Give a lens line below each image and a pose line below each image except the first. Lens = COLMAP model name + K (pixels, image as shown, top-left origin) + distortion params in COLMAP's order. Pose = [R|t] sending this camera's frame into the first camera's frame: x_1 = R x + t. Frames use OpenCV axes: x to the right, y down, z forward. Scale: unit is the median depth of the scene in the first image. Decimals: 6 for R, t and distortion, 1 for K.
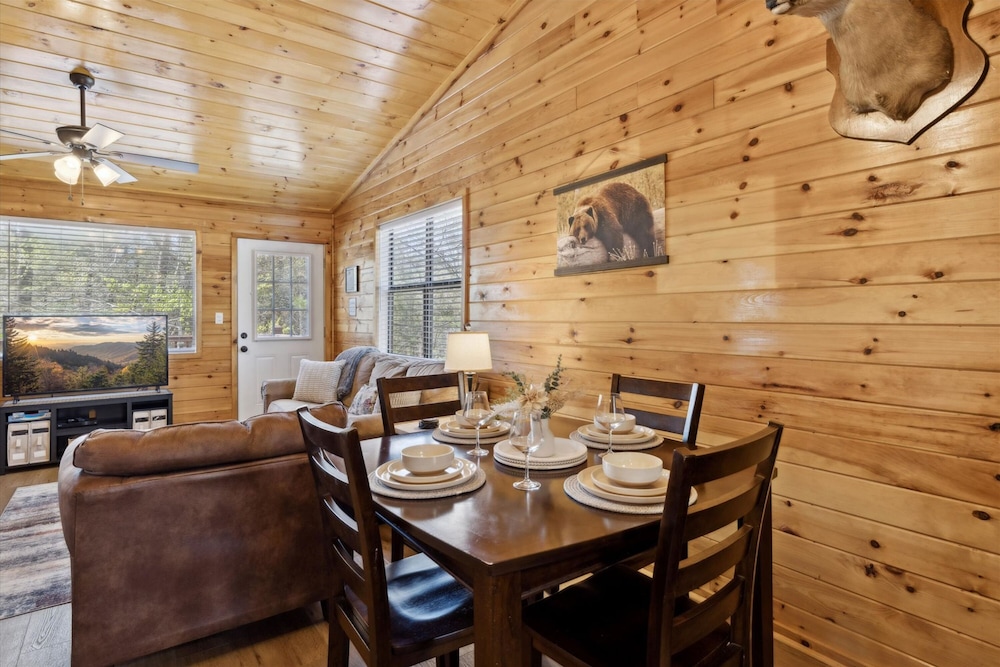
lens RADIAL K [[525.3, 0, 495.3], [0, 525.3, 313.4], [0, 0, 1]] dist [-0.005100, 0.001124]
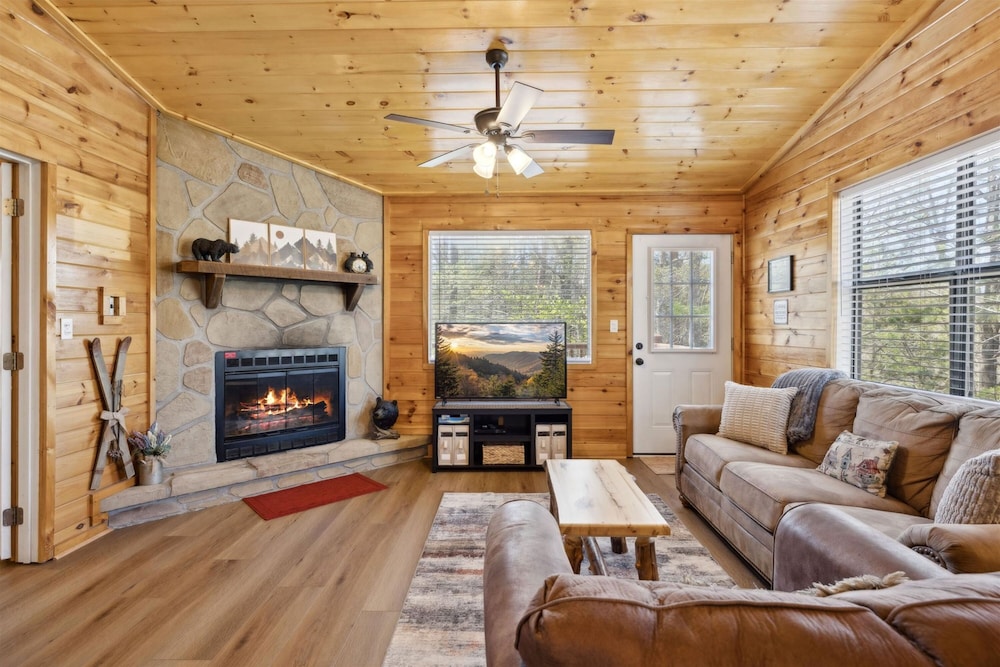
lens RADIAL K [[495.9, 0, 494.3], [0, 495.9, 323.8], [0, 0, 1]] dist [-0.007082, 0.002982]
pose [[0.795979, 0.003527, -0.605314, -0.228634], [-0.000167, 0.999984, 0.005607, 0.001031], [0.605324, -0.004362, 0.795967, 0.264034]]
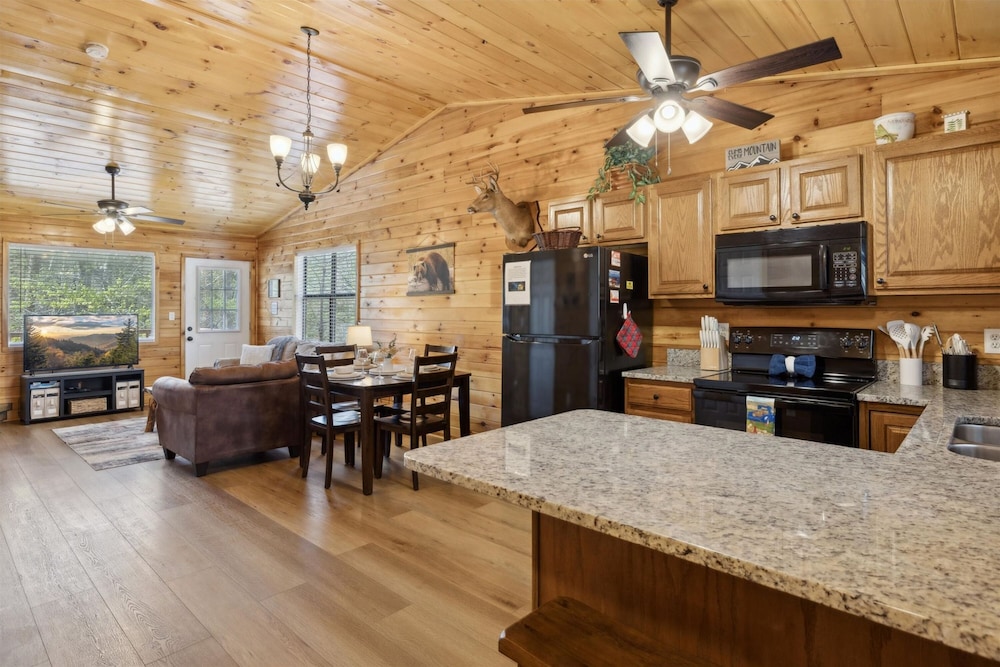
lens RADIAL K [[525.3, 0, 499.2], [0, 525.3, 307.9], [0, 0, 1]] dist [-0.005100, 0.001124]
pose [[0.978433, 0.004574, 0.206515, 0.035350], [-0.004661, 0.999989, -0.000067, -0.021219], [-0.206513, -0.000897, 0.978444, -0.663690]]
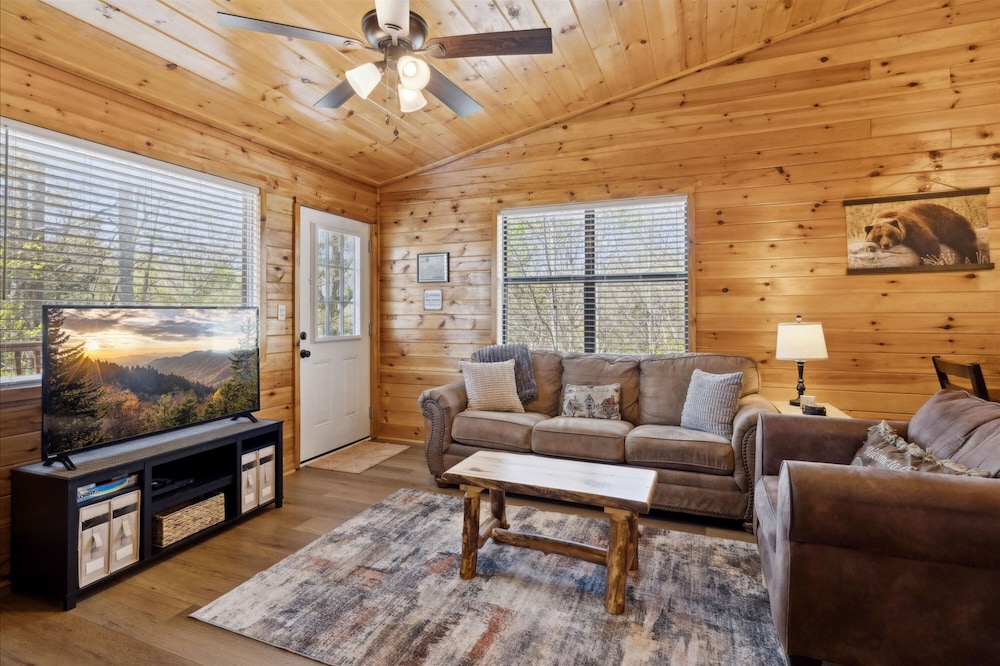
lens RADIAL K [[495.9, 0, 497.3], [0, 495.9, 302.2], [0, 0, 1]] dist [-0.007082, 0.002982]
pose [[0.851832, 0.012726, 0.523661, -0.812020], [-0.002509, 0.999793, -0.020215, 0.010682], [-0.523809, 0.015906, 0.851687, 0.337348]]
